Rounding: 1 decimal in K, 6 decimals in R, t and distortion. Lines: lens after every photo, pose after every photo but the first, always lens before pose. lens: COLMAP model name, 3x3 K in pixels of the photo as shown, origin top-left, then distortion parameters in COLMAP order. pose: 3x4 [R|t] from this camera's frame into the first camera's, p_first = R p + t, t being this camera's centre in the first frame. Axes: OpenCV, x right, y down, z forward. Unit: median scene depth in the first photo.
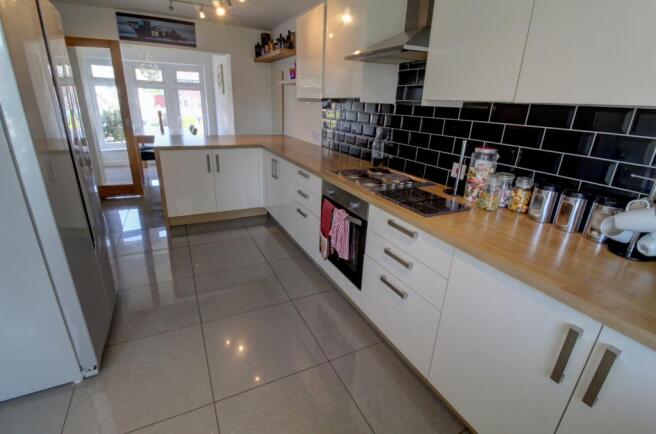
lens RADIAL K [[306.3, 0, 326.1], [0, 306.3, 217.5], [0, 0, 1]] dist [-0.013114, -0.001973]
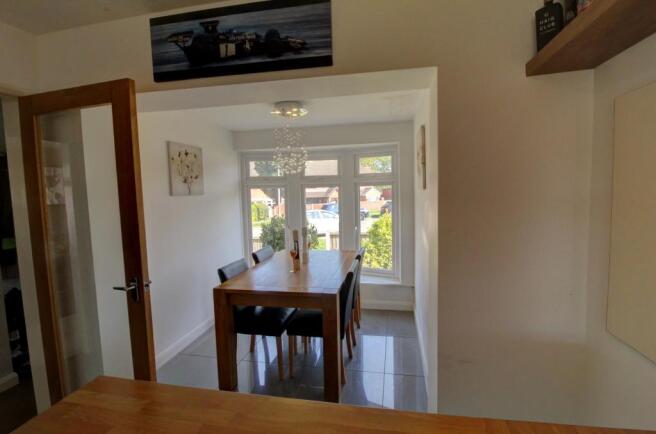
lens RADIAL K [[306.3, 0, 330.3], [0, 306.3, 217.0], [0, 0, 1]] dist [-0.013114, -0.001973]
pose [[0.781740, -0.003519, -0.623595, -0.411108], [-0.169794, 0.961002, -0.218277, -0.606248], [0.600044, 0.276518, 0.750656, 1.466799]]
